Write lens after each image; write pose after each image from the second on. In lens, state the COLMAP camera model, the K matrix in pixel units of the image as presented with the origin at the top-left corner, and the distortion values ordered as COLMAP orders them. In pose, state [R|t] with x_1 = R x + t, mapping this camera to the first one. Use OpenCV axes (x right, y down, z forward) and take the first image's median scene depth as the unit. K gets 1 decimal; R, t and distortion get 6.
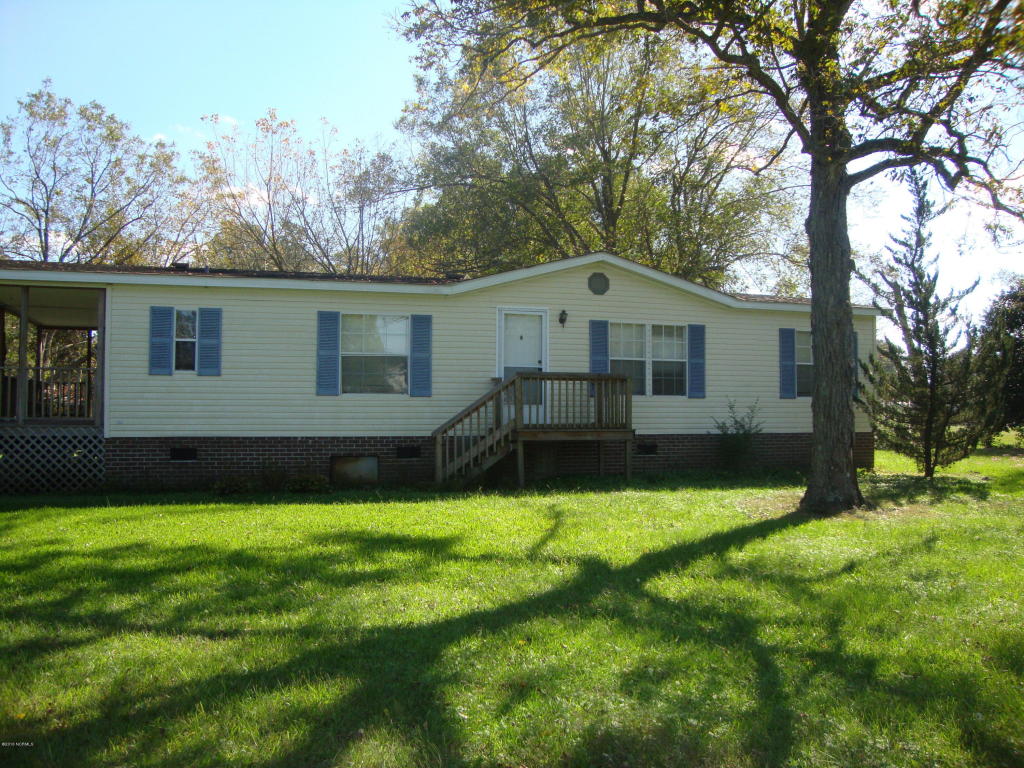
lens RADIAL K [[922.0, 0, 533.2], [0, 922.0, 387.0], [0, 0, 1]] dist [-0.214566, 0.197026]
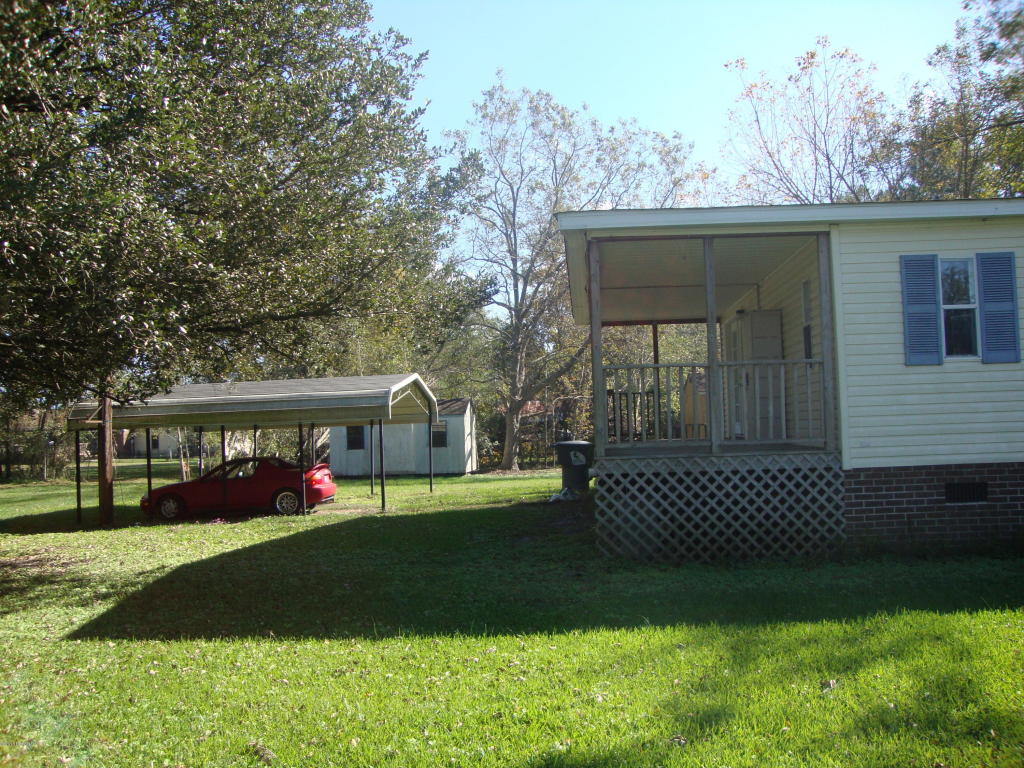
lens RADIAL K [[1002.9, 0, 512.0], [0, 1002.9, 384.0], [0, 0, 1]] dist [-0.253347, 0.310120]
pose [[0.897340, -0.048387, -0.438680, -0.371215], [0.040253, 0.998802, -0.027829, 0.006682], [0.439501, 0.007314, 0.898213, 0.266855]]
